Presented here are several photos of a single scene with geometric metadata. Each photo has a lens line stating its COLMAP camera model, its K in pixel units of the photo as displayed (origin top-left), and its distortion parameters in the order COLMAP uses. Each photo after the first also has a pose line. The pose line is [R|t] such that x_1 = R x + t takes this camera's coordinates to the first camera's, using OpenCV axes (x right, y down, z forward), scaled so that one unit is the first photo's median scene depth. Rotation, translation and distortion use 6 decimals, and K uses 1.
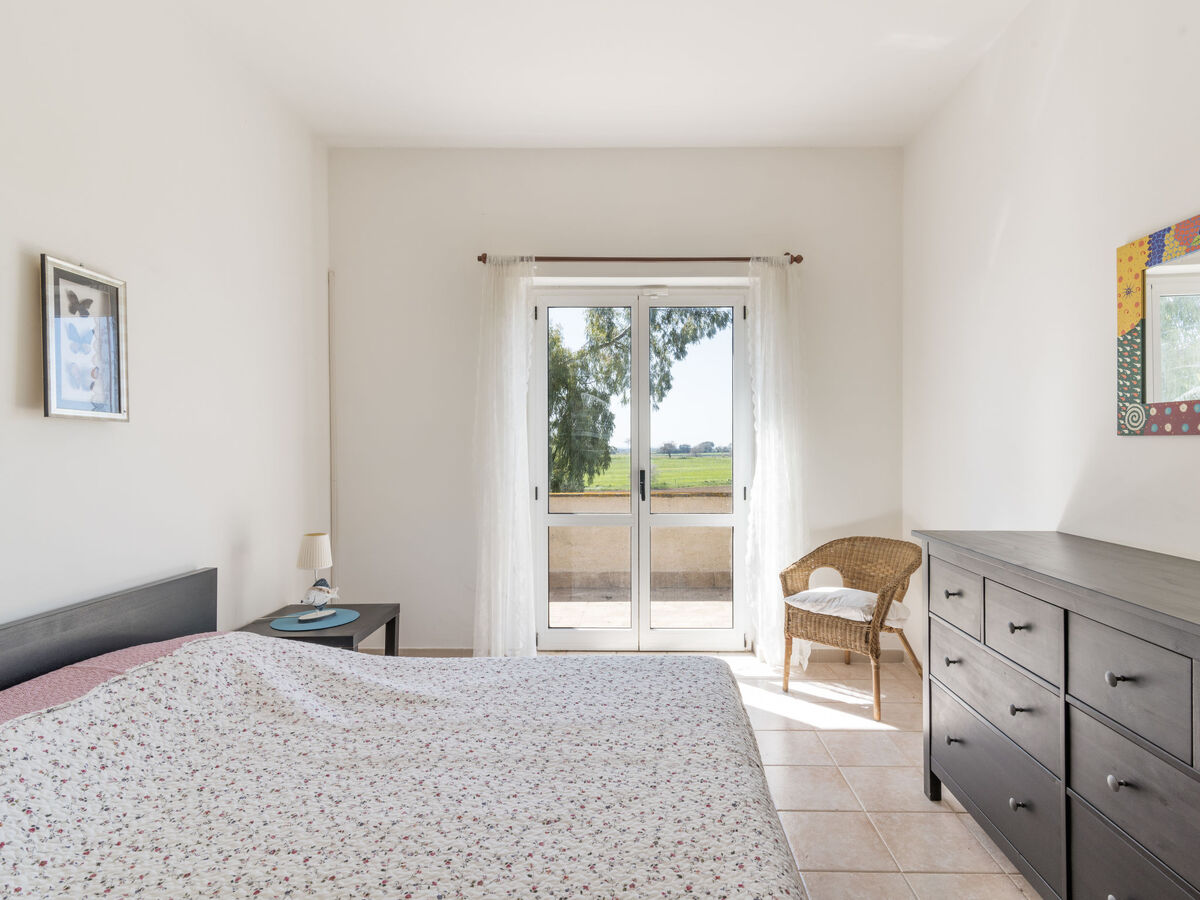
lens RADIAL K [[618.5, 0, 616.6], [0, 618.5, 448.0], [0, 0, 1]] dist [0.013747, -0.002851]
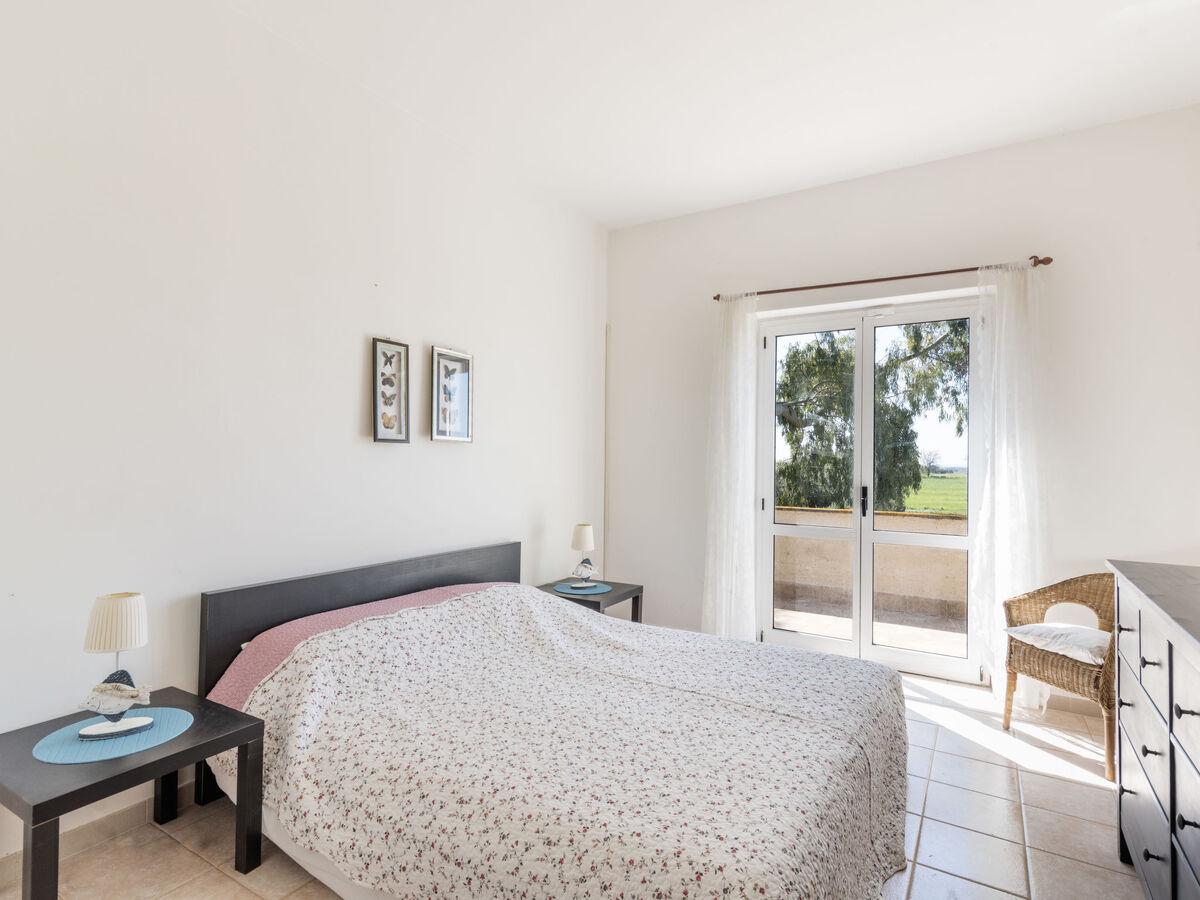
lens RADIAL K [[618.5, 0, 580.8], [0, 618.5, 446.7], [0, 0, 1]] dist [0.013747, -0.002851]
pose [[0.840834, -0.000135, -0.541293, 0.242810], [-0.014696, 0.999626, -0.023079, 0.000310], [0.541093, 0.027360, 0.840517, -0.141138]]
